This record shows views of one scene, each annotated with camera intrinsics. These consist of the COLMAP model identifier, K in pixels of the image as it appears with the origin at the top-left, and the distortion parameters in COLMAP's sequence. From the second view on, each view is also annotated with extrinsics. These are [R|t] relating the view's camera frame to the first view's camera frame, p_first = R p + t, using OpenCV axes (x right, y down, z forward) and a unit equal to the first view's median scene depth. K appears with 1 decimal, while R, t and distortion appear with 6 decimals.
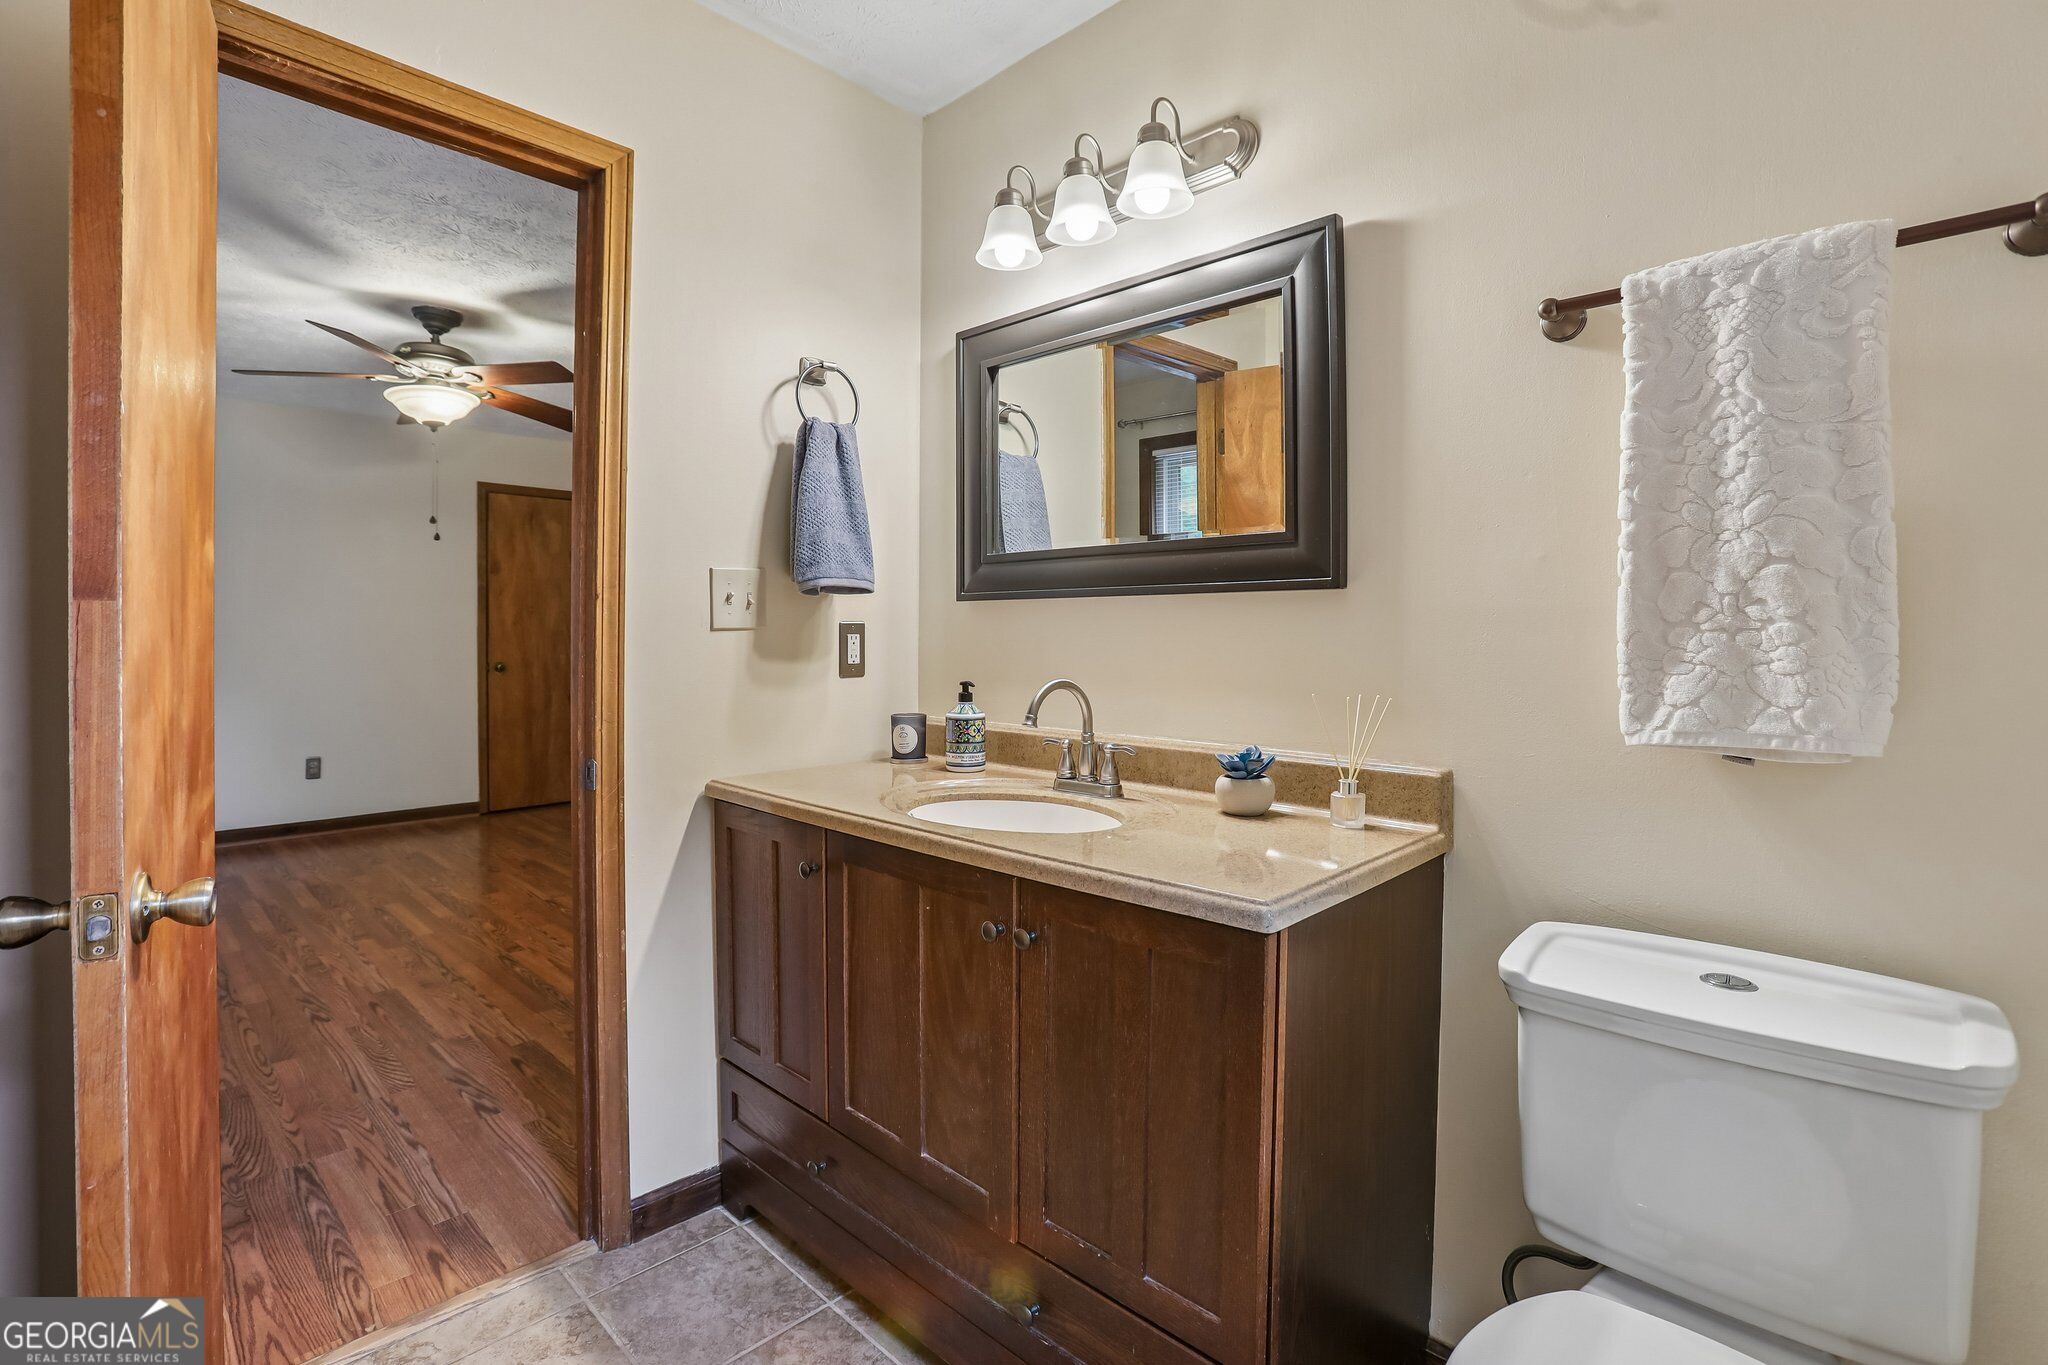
lens RADIAL K [[940.5, 0, 1019.7], [0, 940.5, 676.1], [0, 0, 1]] dist [-0.069176, 0.028776]
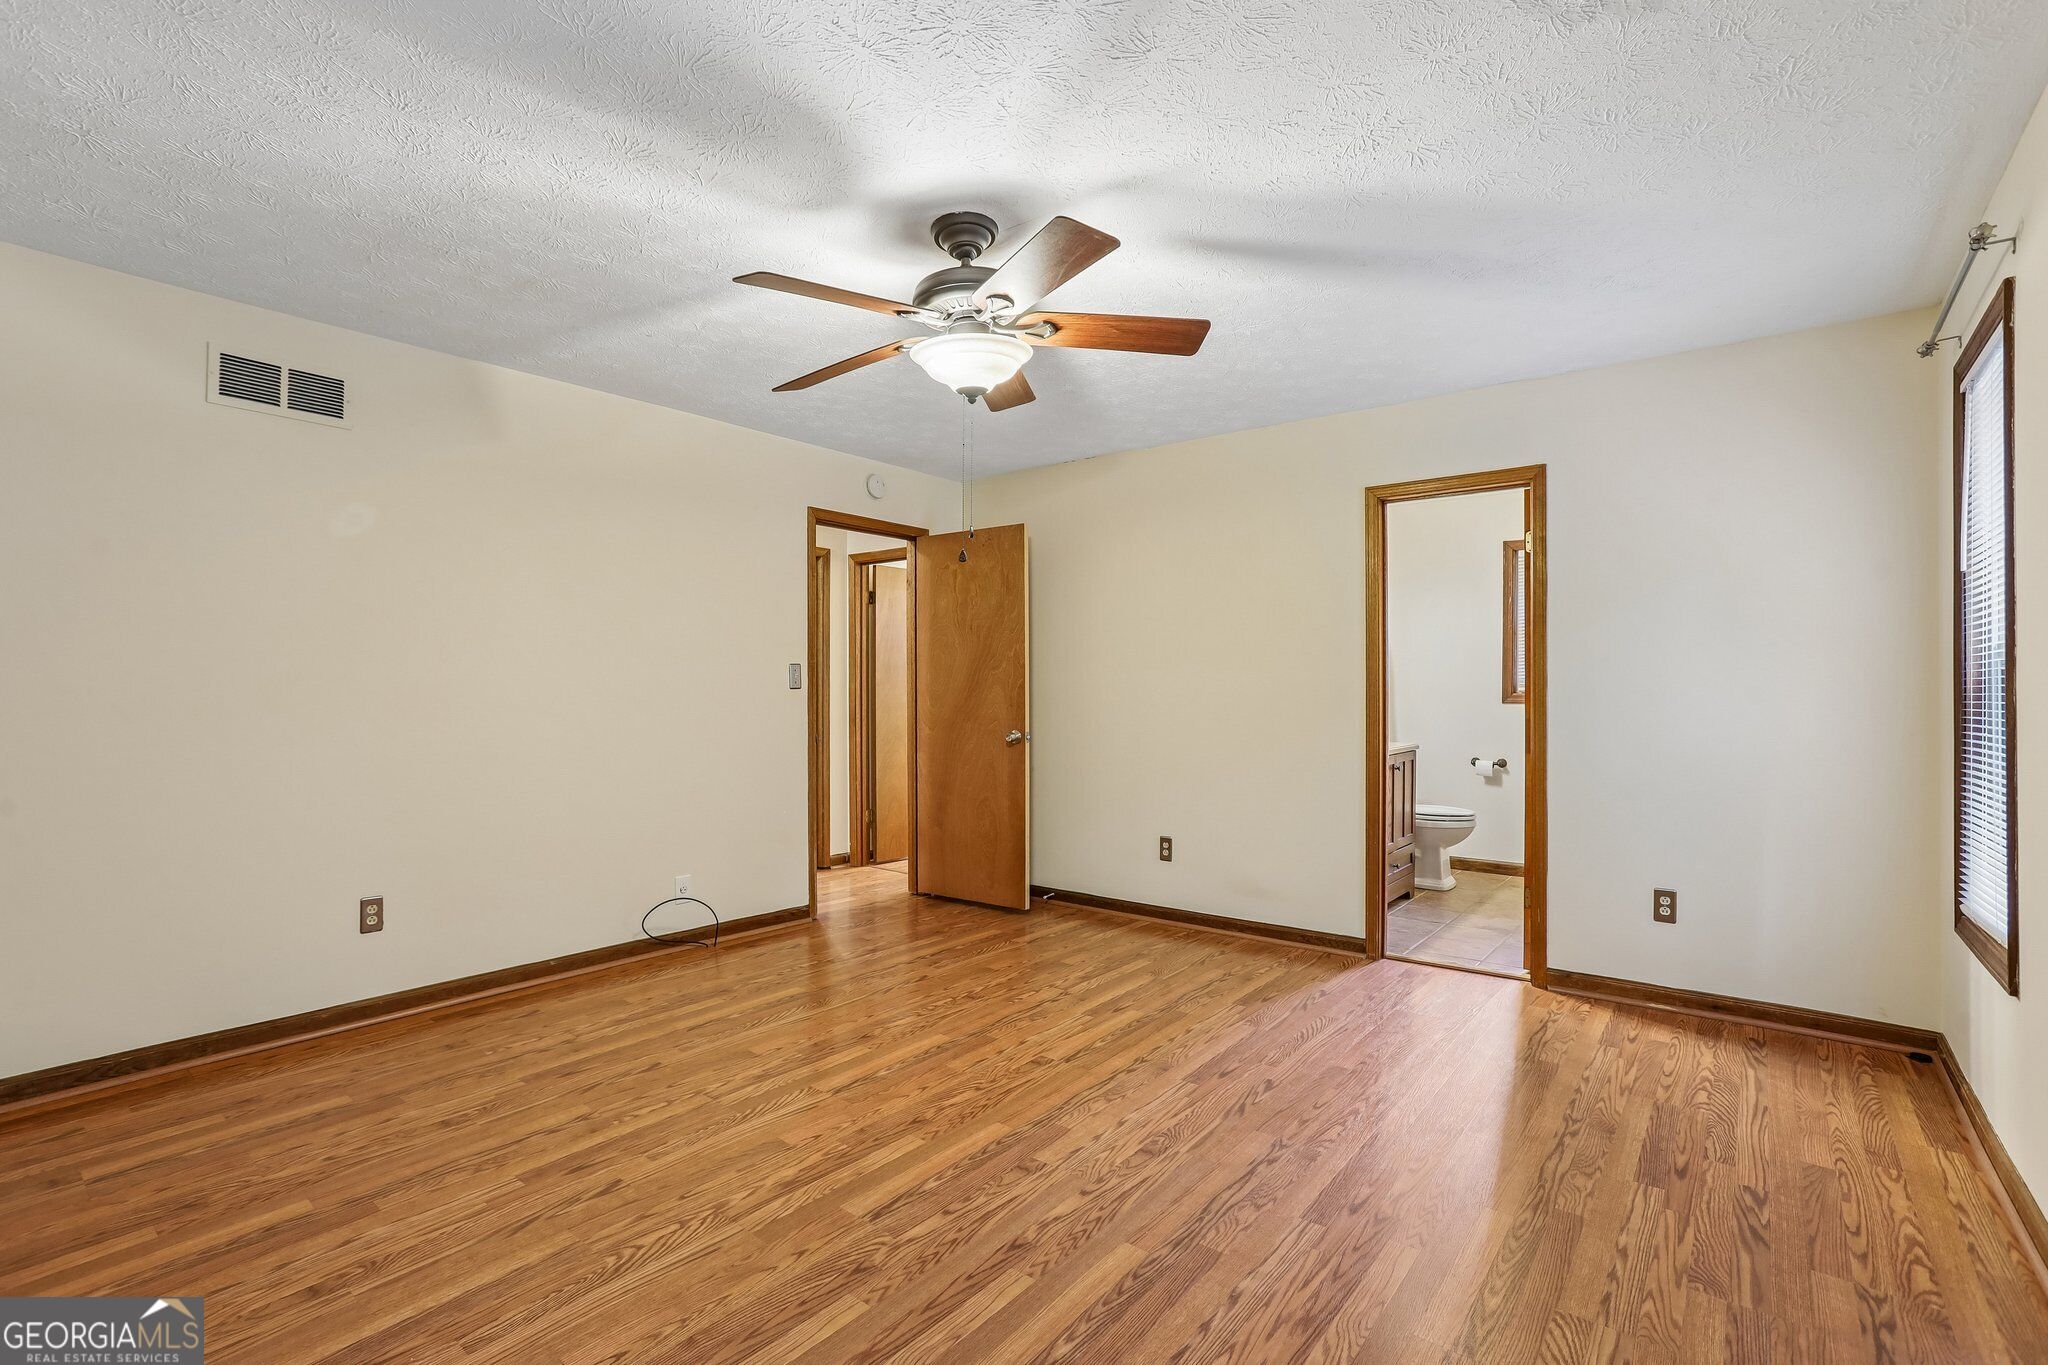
lens RADIAL K [[936.7, 0, 1009.2], [0, 936.7, 683.9], [0, 0, 1]] dist [-0.060216, 0.020757]
pose [[-0.068005, -0.011133, 0.997623, -2.684550], [0.039977, 0.999104, 0.013875, -0.134716], [-0.996884, 0.040825, -0.067499, 2.038241]]
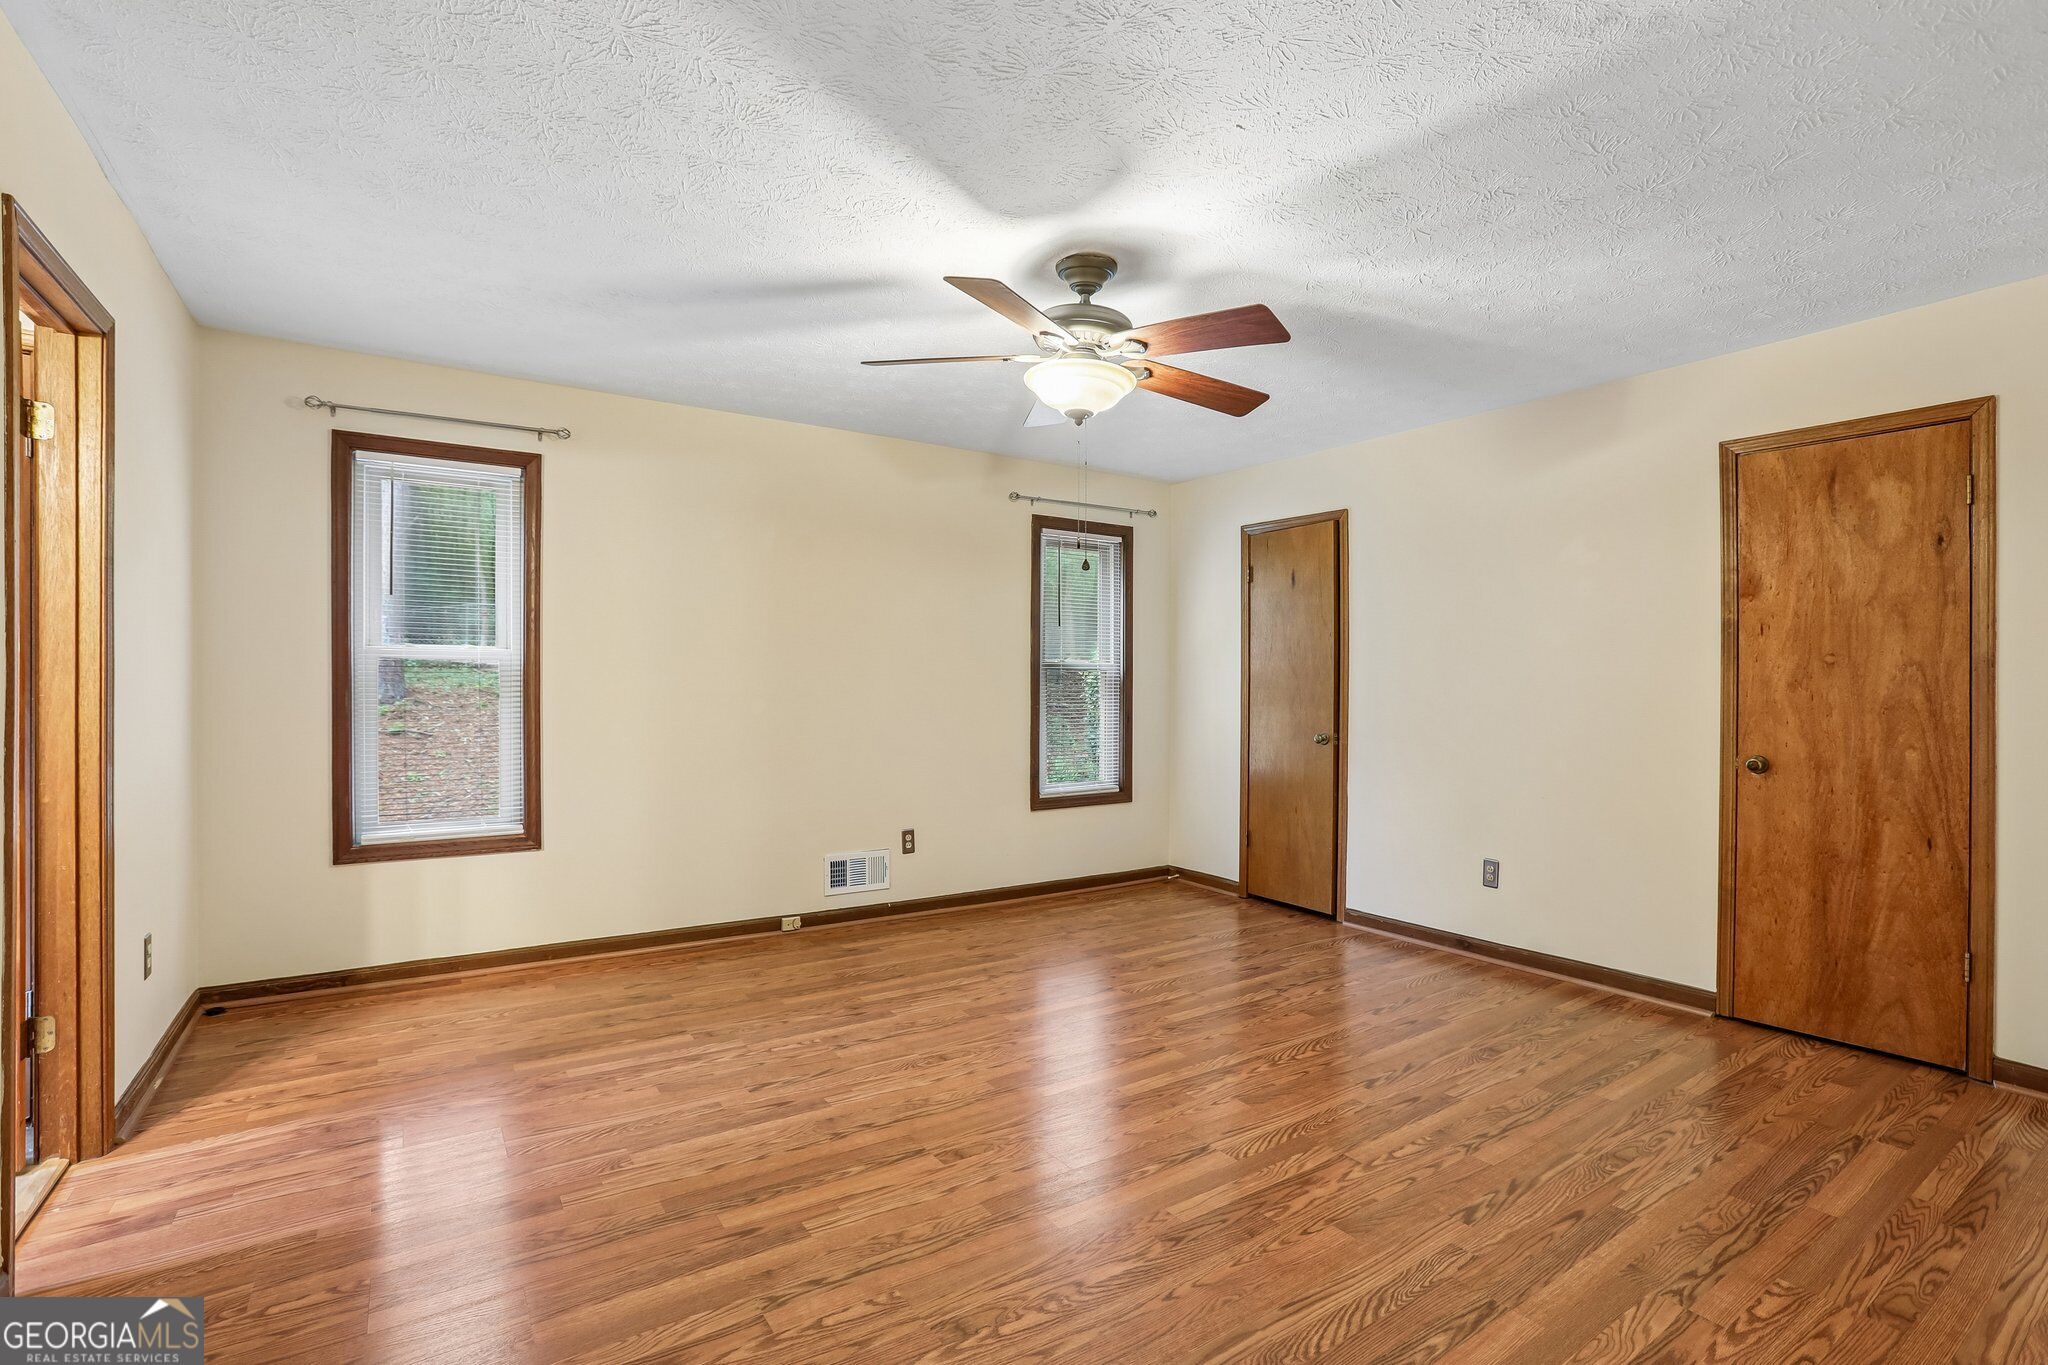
lens RADIAL K [[940.5, 0, 1019.7], [0, 940.5, 676.1], [0, 0, 1]] dist [-0.069176, 0.028776]
pose [[-0.221100, -0.026466, -0.974892, 0.235214], [-0.053244, 0.998468, -0.015031, -0.100935], [0.973797, 0.048584, -0.222171, 2.249980]]
